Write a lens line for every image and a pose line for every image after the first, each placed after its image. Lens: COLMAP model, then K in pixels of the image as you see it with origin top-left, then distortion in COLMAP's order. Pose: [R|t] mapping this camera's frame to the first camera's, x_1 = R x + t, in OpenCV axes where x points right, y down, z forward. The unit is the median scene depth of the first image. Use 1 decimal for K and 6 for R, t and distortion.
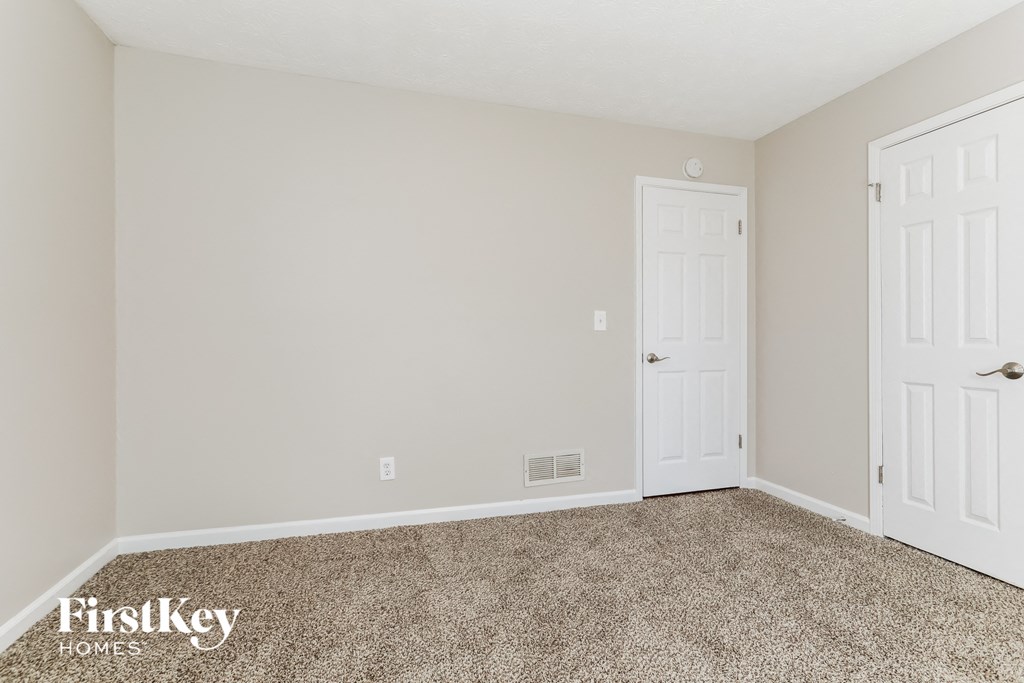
lens RADIAL K [[482.4, 0, 512.0], [0, 482.4, 341.5], [0, 0, 1]] dist [-0.027817, -0.000013]
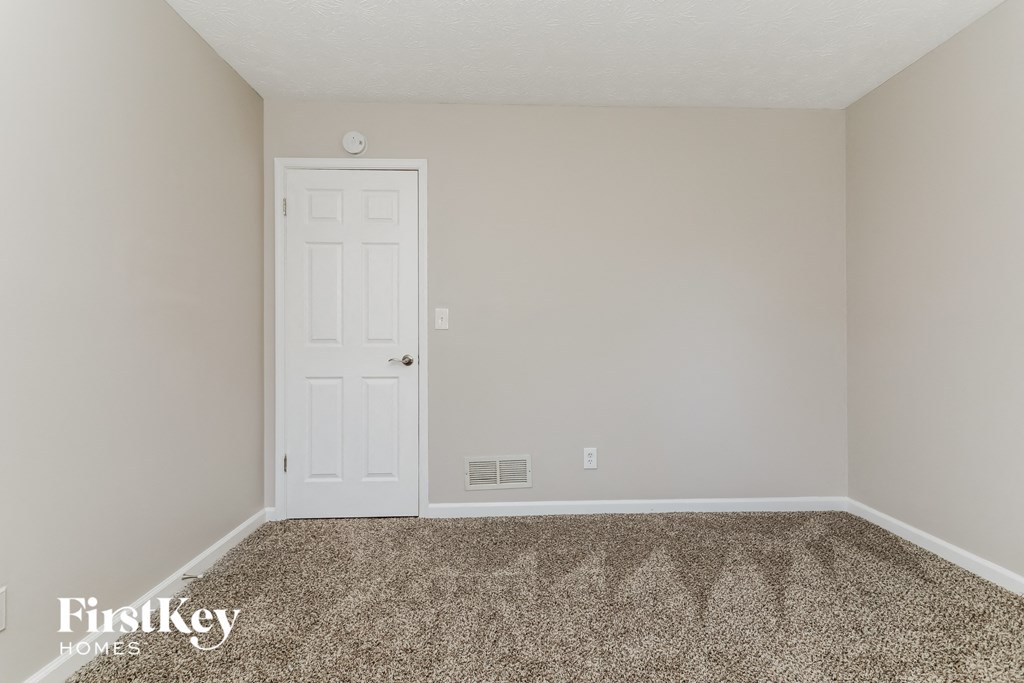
lens RADIAL K [[463.4, 0, 512.0], [0, 463.4, 341.5], [0, 0, 1]] dist [0.000959, 0.000122]
pose [[0.968054, -0.002457, -0.250729, 0.349902], [0.002293, 0.999997, -0.000947, -0.000278], [0.250731, 0.000342, 0.968057, 0.105518]]
